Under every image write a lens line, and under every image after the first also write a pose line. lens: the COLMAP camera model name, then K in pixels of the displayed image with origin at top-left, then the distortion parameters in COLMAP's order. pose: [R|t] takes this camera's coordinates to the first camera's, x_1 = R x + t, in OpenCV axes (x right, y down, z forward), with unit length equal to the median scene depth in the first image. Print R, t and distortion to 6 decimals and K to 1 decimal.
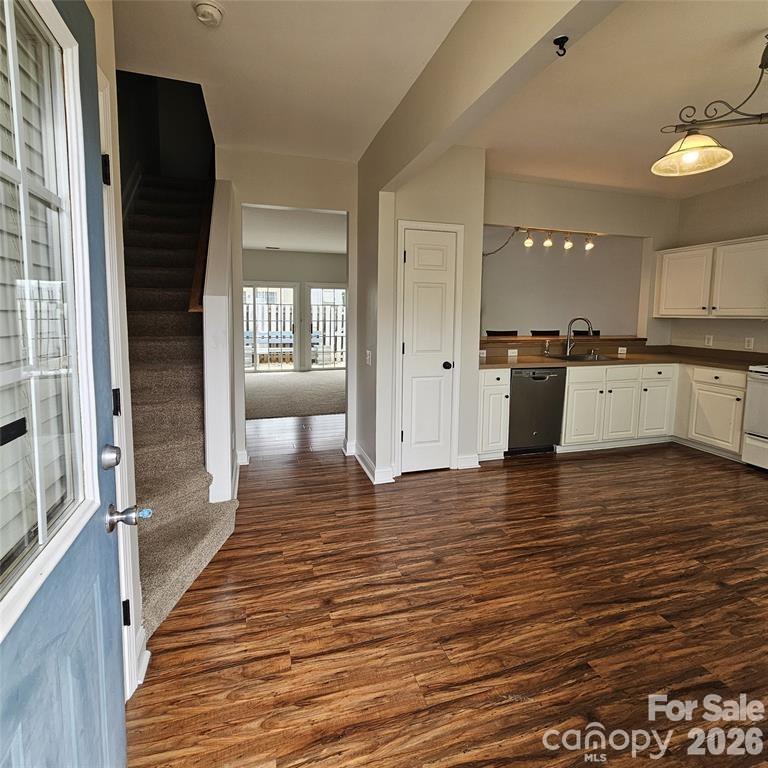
lens RADIAL K [[570.9, 0, 384.0], [0, 570.9, 384.0], [0, 0, 1]] dist [-0.001386, -0.000229]
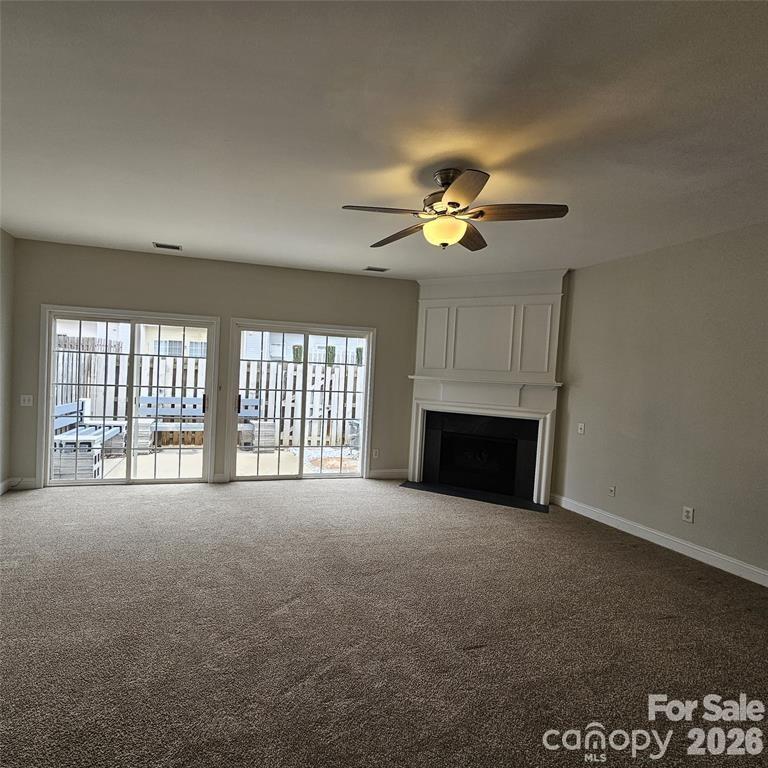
lens RADIAL K [[570.9, 0, 384.0], [0, 570.9, 384.0], [0, 0, 1]] dist [-0.001386, -0.000229]
pose [[0.995271, 0.032659, 0.091487, -0.040030], [-0.023211, 0.994464, -0.102486, -0.062045], [-0.094327, 0.099878, 0.990518, 0.438773]]
